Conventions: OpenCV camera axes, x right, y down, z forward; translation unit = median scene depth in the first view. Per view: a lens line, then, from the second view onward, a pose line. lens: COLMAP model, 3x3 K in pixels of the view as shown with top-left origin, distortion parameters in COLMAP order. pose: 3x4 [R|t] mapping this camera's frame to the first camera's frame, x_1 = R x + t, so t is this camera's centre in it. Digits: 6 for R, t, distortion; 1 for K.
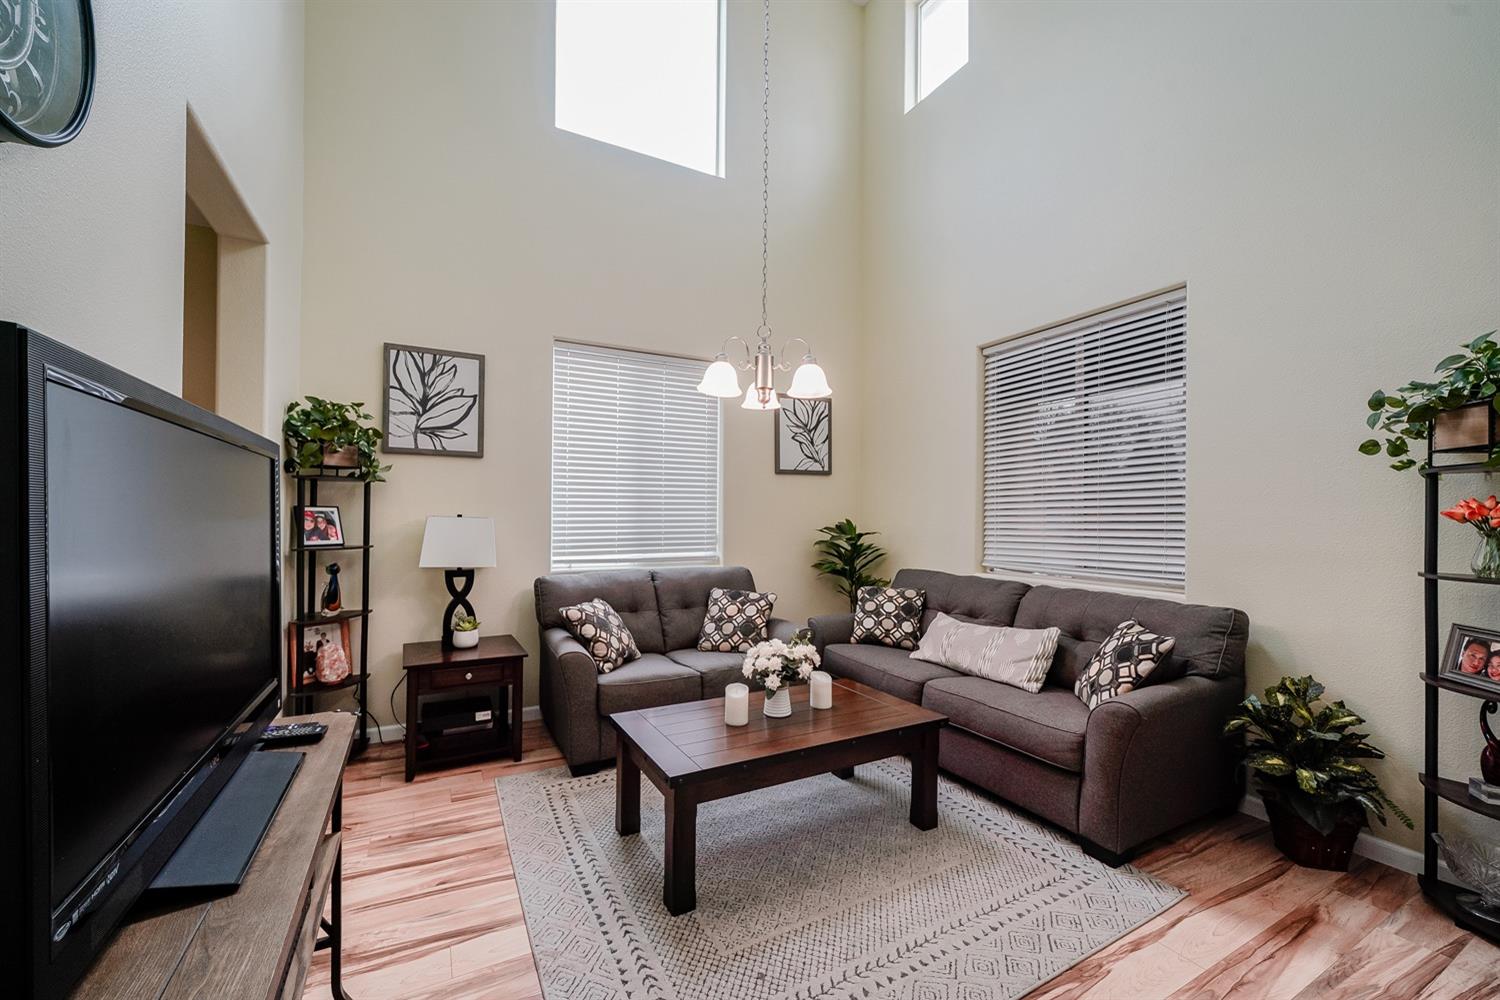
lens RADIAL K [[613.7, 0, 750.0], [0, 613.7, 500.0], [0, 0, 1]] dist [-0.000351, -0.000010]
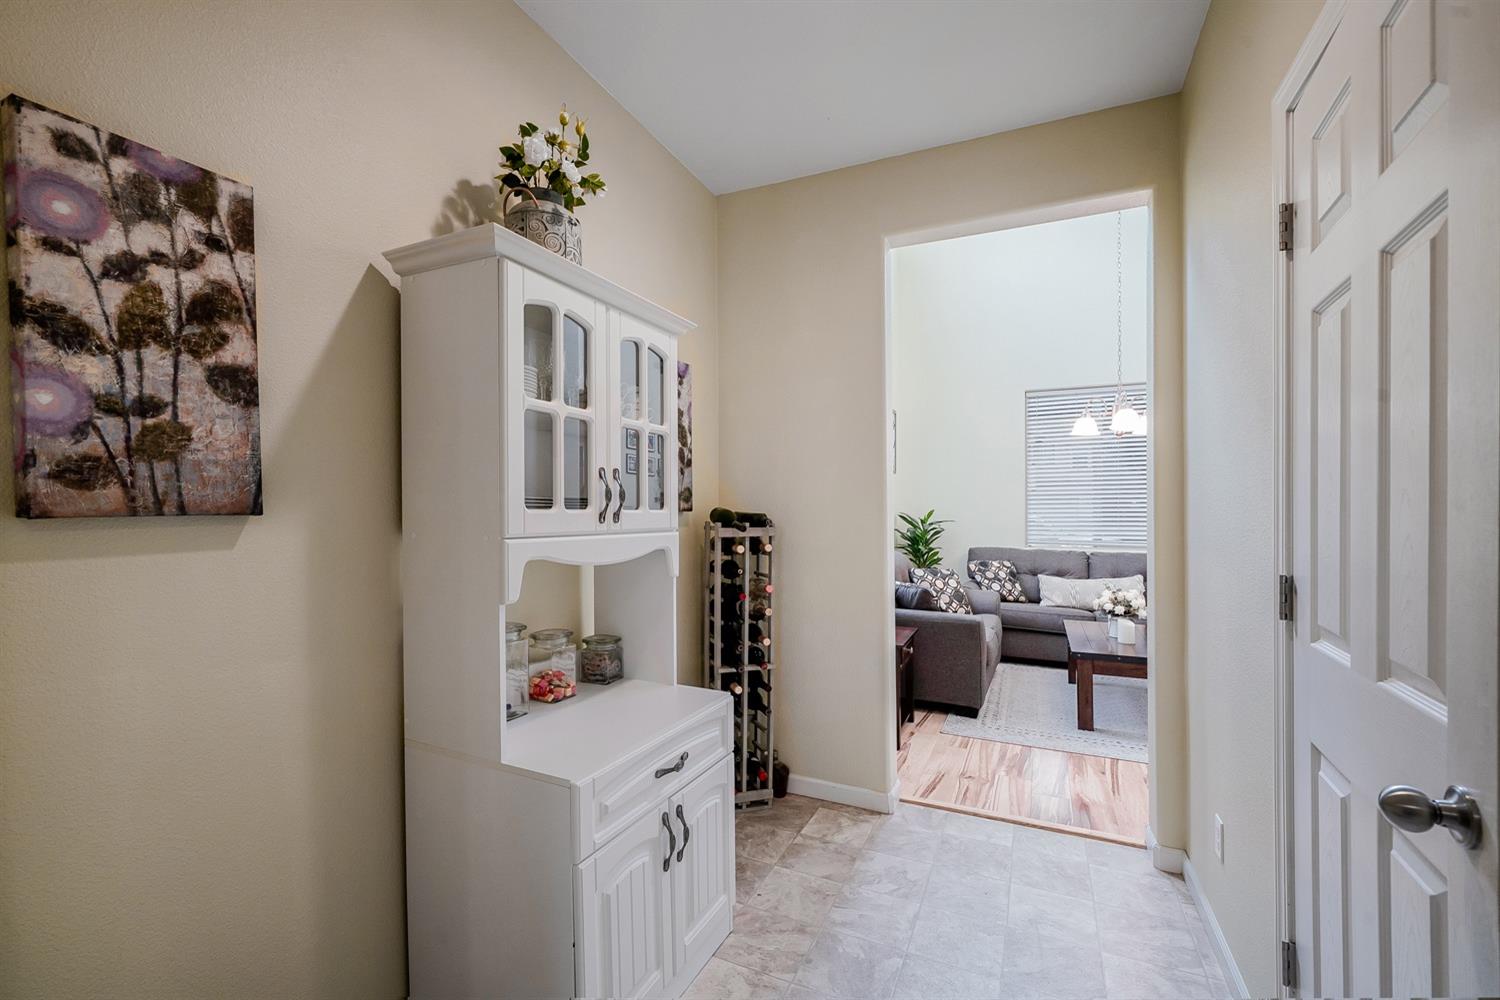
lens RADIAL K [[652.8, 0, 750.0], [0, 652.8, 500.0], [0, 0, 1]] dist [0.000626, -0.000026]
pose [[0.804322, -0.002690, 0.594188, -1.258122], [-0.005832, 0.999906, 0.012421, -0.009907], [-0.594165, -0.013456, 0.804230, 0.174788]]
